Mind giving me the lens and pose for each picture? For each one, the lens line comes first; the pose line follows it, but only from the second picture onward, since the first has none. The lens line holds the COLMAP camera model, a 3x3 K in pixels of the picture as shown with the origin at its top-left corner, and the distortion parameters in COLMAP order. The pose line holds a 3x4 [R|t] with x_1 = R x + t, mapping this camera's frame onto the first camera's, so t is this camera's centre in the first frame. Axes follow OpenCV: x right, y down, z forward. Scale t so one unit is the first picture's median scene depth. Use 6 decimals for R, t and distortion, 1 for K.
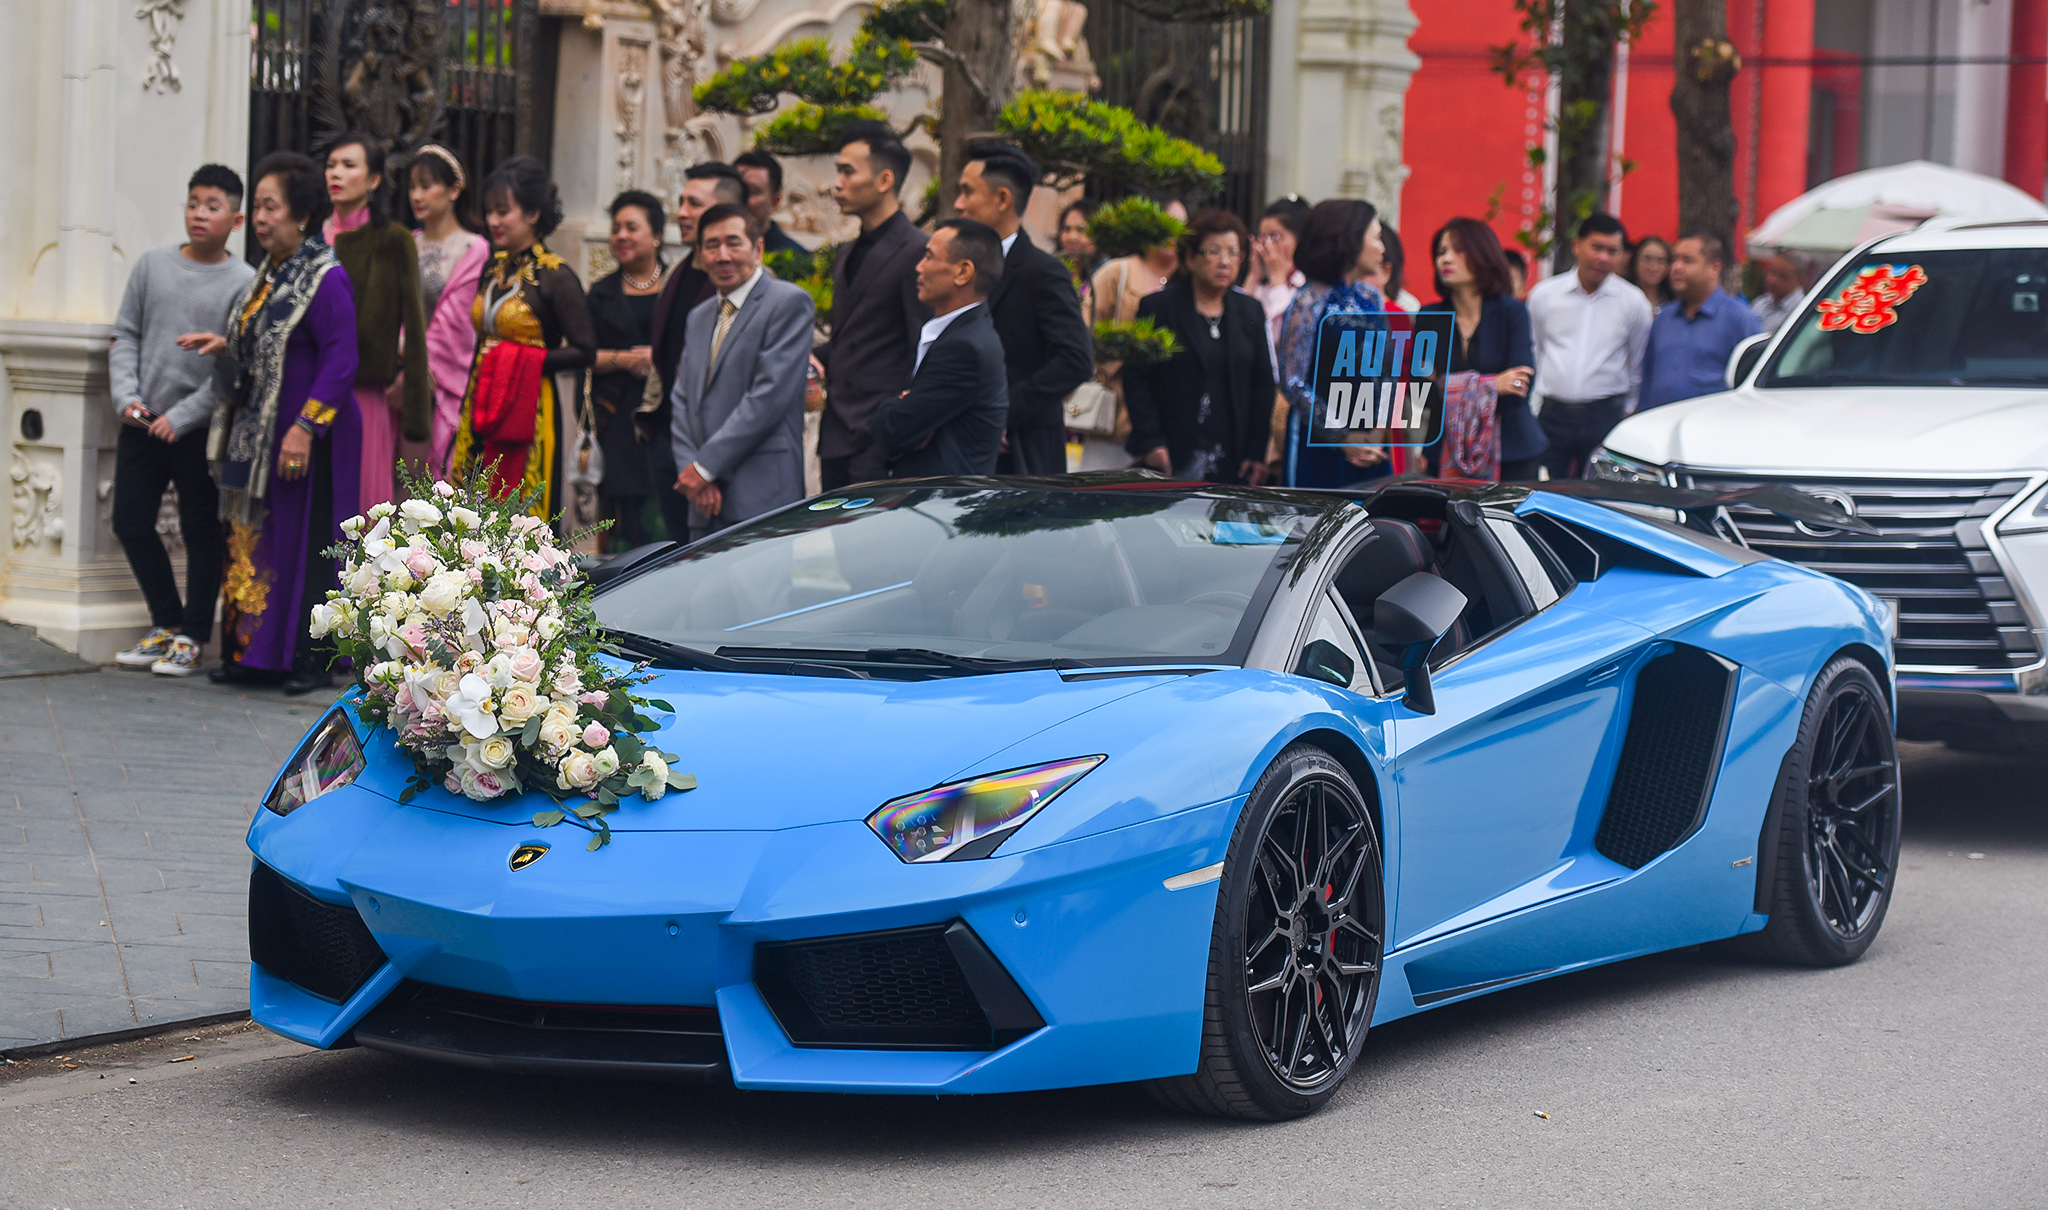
lens RADIAL K [[5125.1, 0, 1024.0], [0, 5125.1, 605.0], [0, 0, 1]] dist [-0.000311, 0.006896]
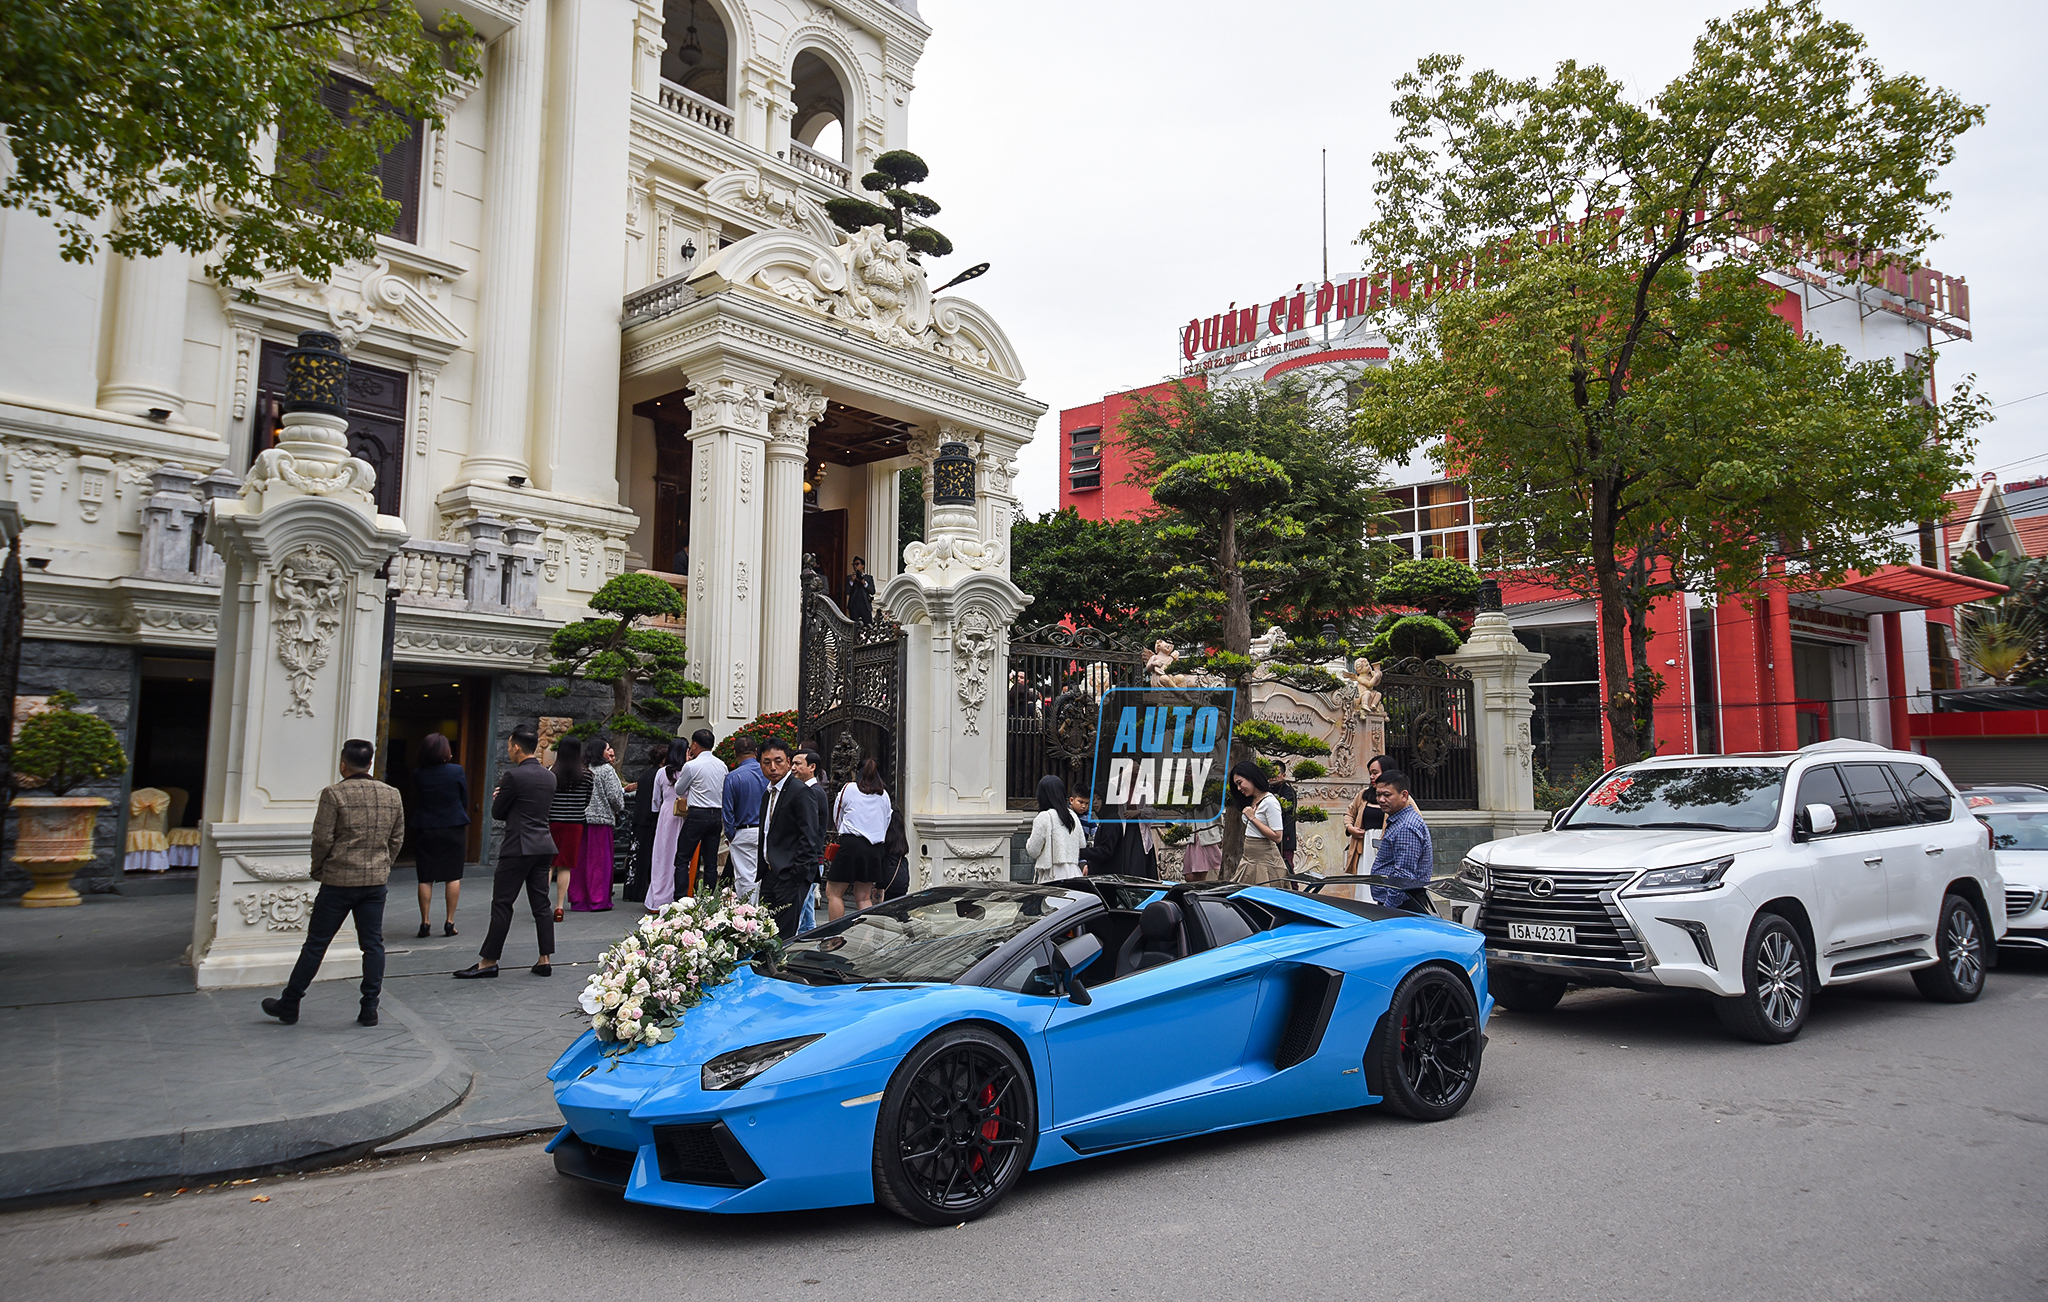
lens RADIAL K [[1351.1, 0, 1024.1], [0, 1351.1, 612.7], [0, 0, 1]] dist [0.050328, -0.000382]
pose [[0.906328, -0.080356, -0.414865, 0.265708], [-0.001109, 0.981298, -0.192493, -0.025933], [0.422574, 0.174922, 0.889288, 0.417527]]
